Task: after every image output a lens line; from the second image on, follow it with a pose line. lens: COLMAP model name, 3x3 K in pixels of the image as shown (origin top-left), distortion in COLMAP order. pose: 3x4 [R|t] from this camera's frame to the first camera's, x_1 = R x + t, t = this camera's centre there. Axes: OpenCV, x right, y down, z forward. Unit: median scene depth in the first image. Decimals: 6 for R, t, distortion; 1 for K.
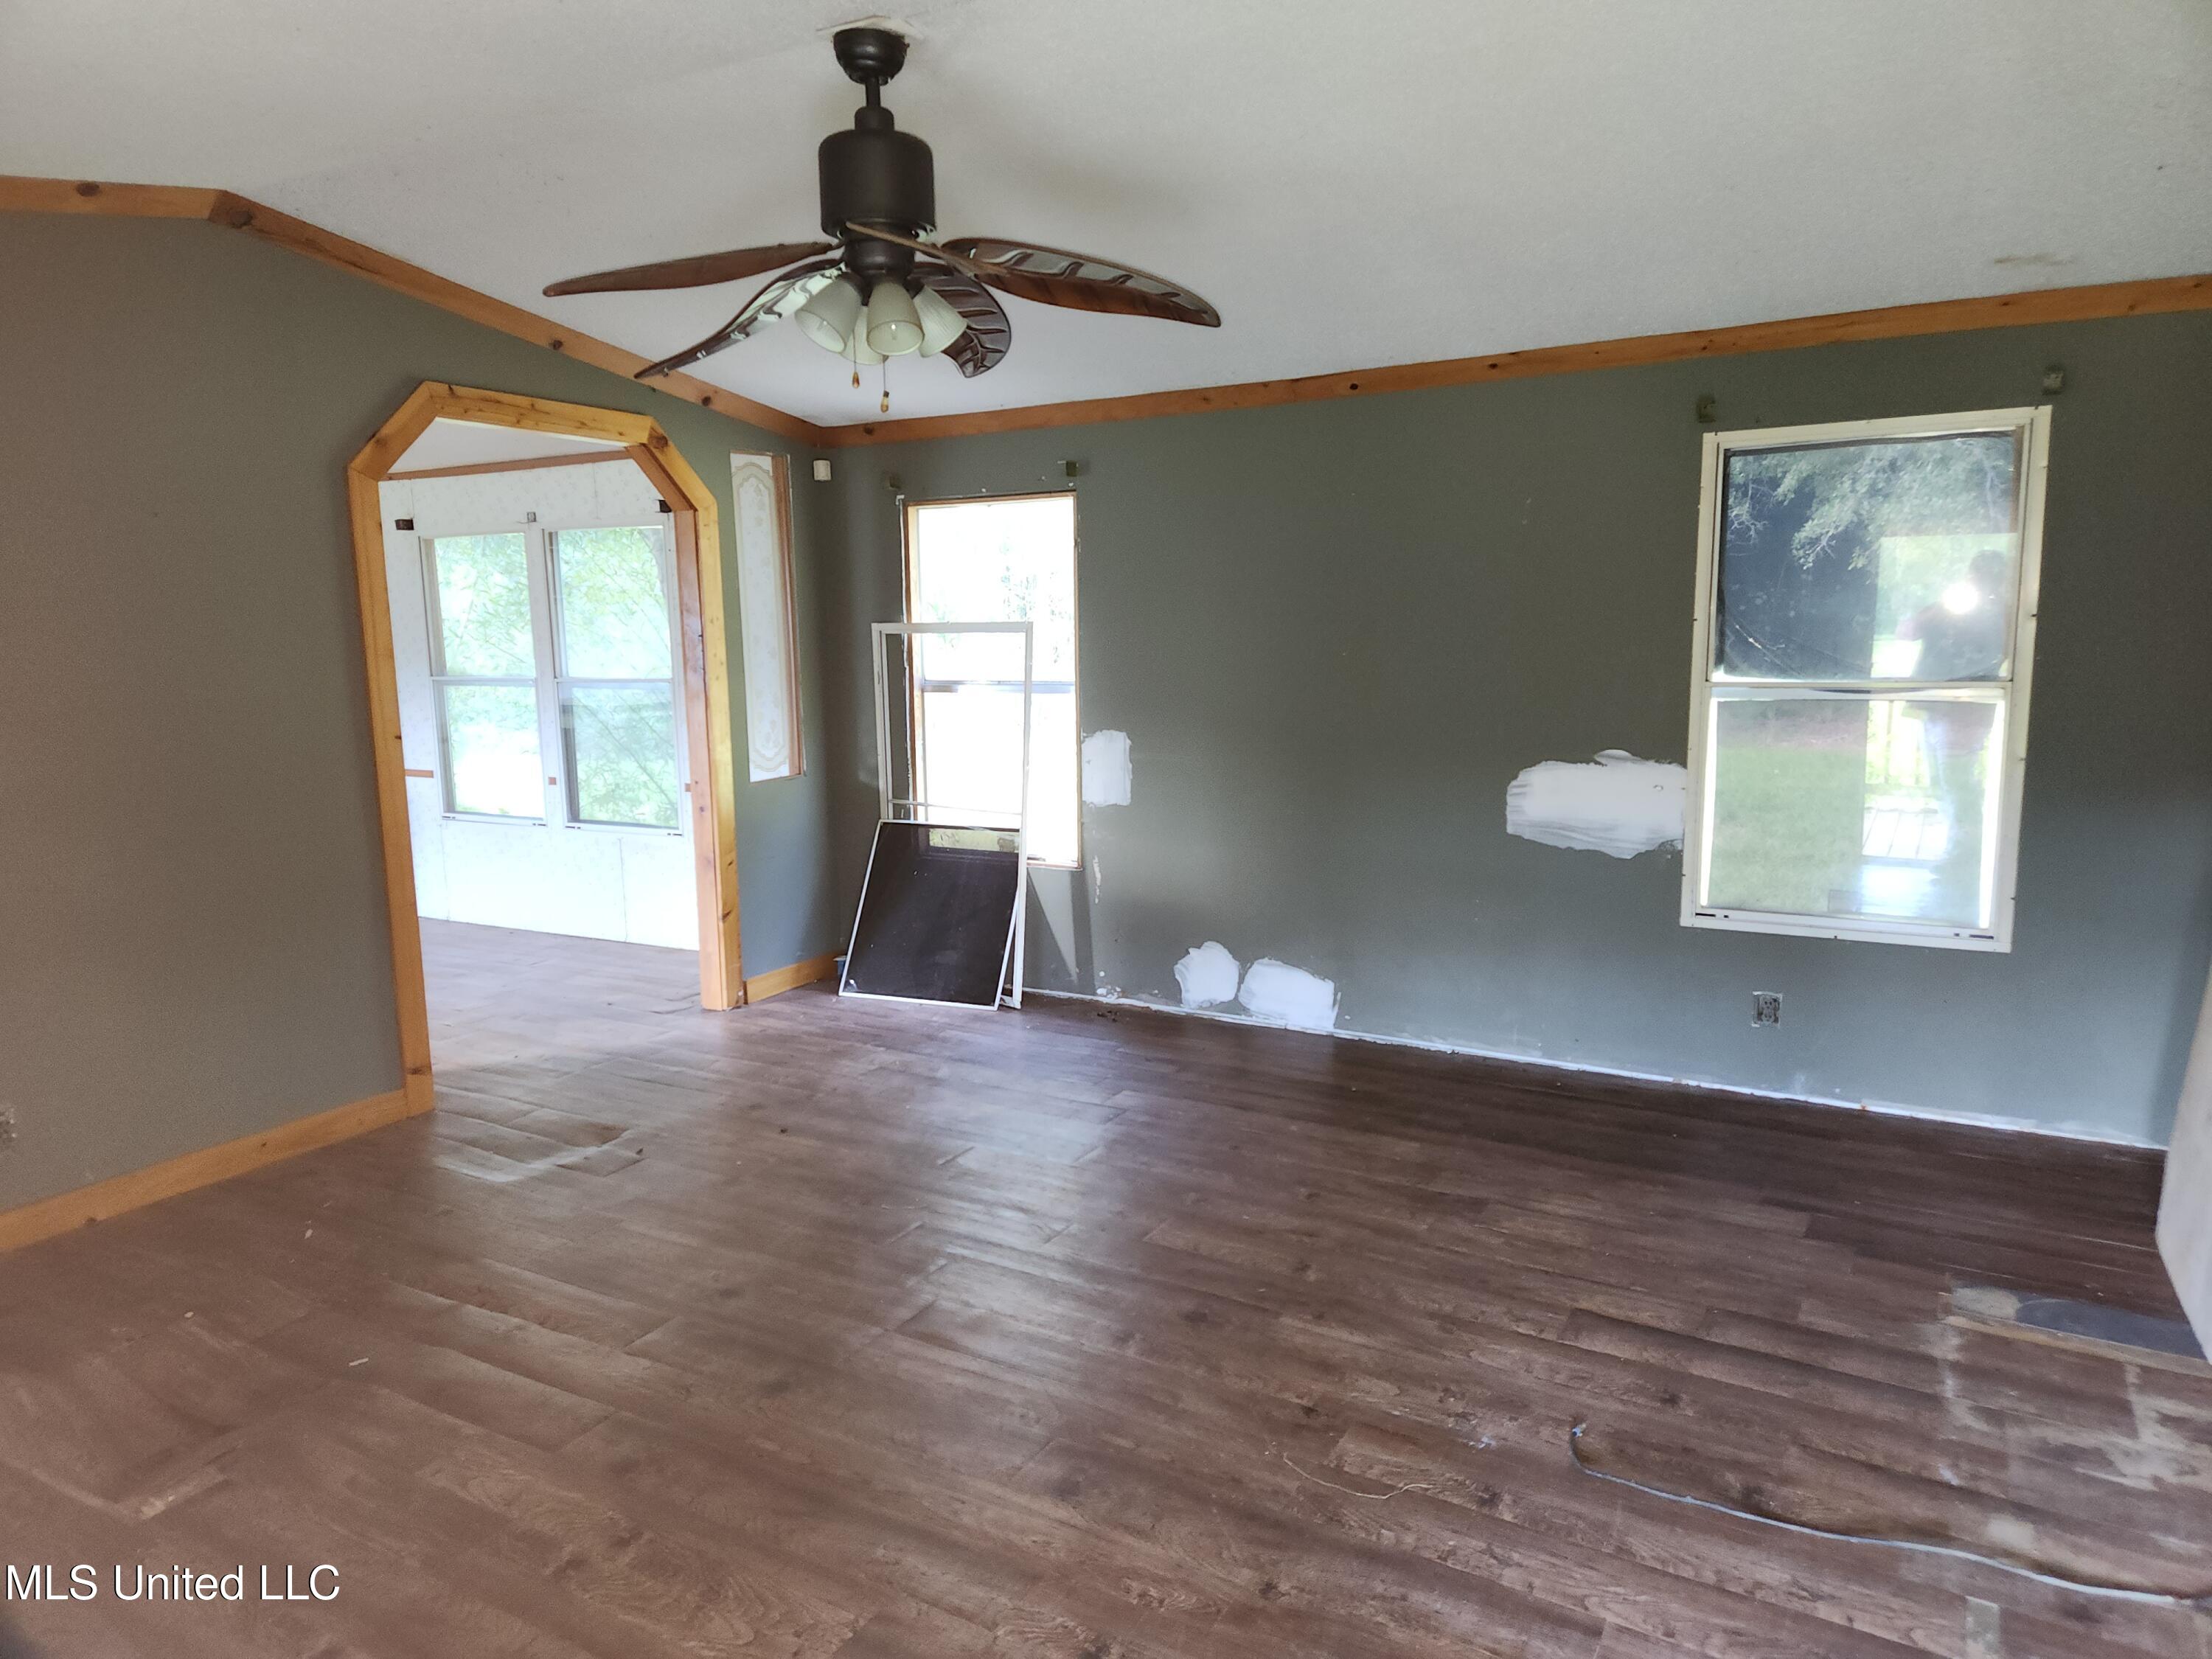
lens RADIAL K [[1502.5, 0, 1045.1], [0, 1502.5, 852.6], [0, 0, 1]] dist [-0.002785, -0.018838]
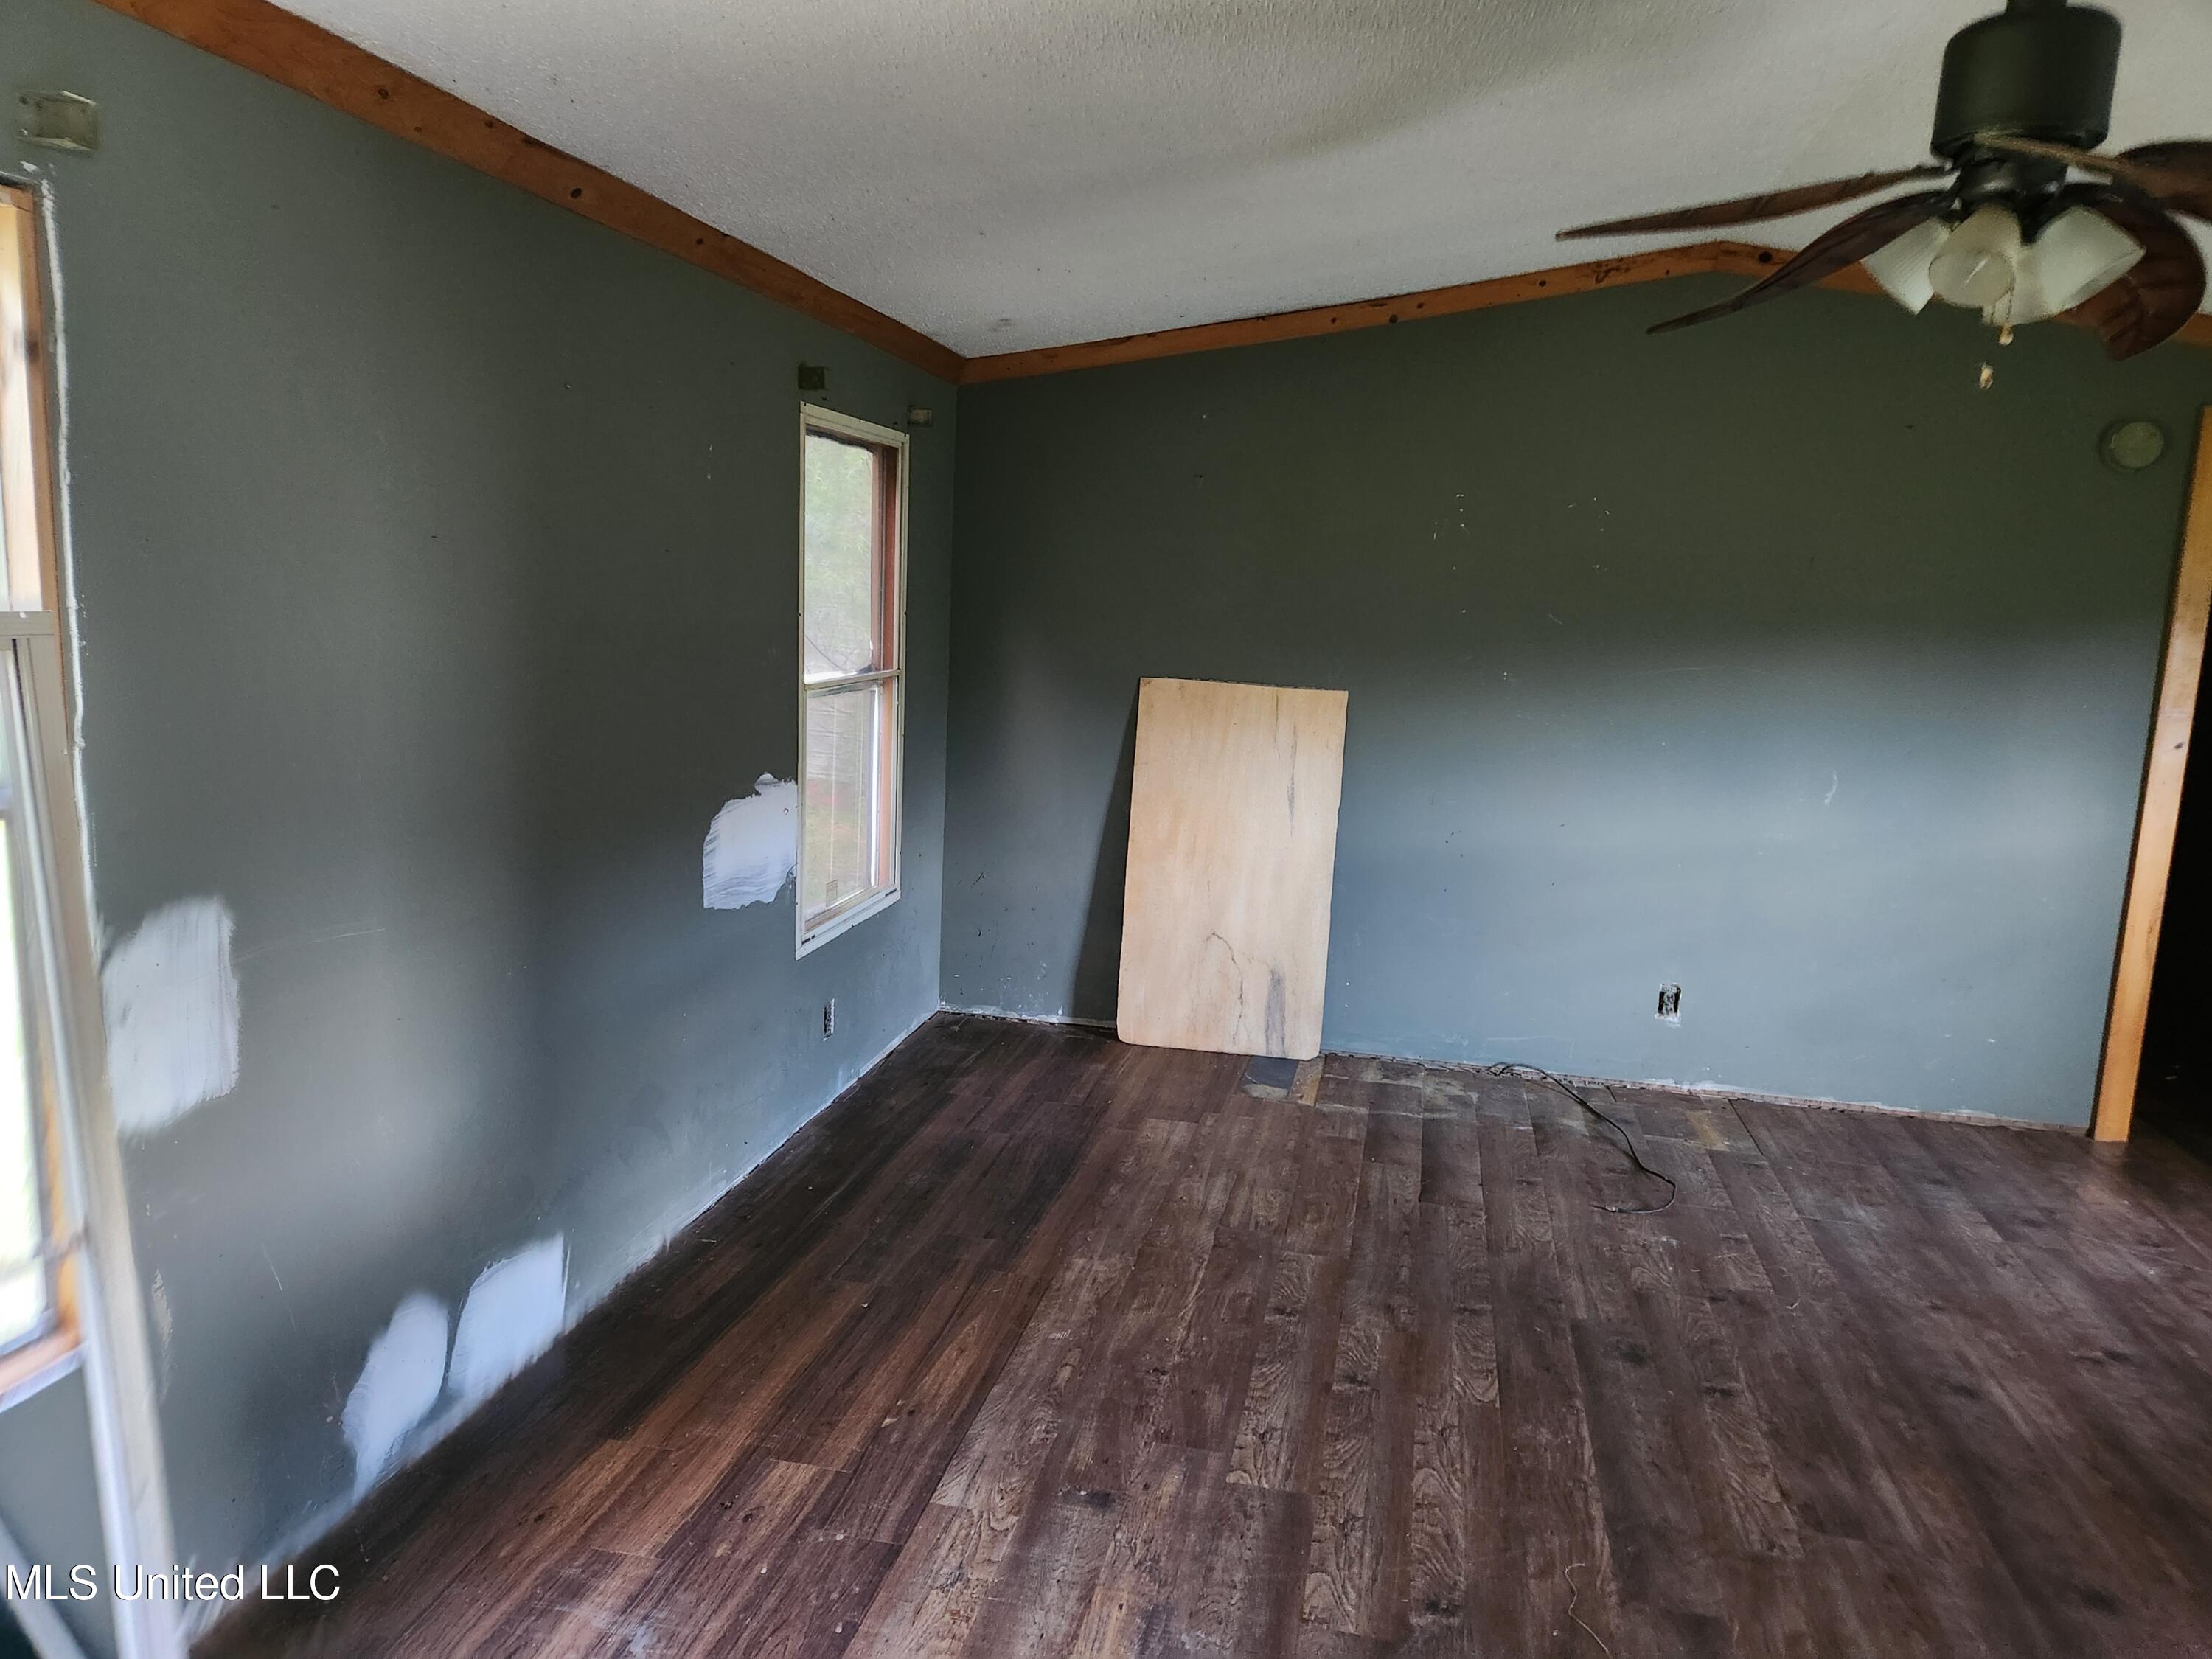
lens RADIAL K [[1502.5, 0, 1103.9], [0, 1502.5, 818.4], [0, 0, 1]] dist [-0.002785, -0.018838]
pose [[-0.327257, -0.145371, 0.933686, -0.541728], [0.123823, 0.972978, 0.194888, -0.220260], [-0.936787, 0.179390, -0.300414, 1.306944]]
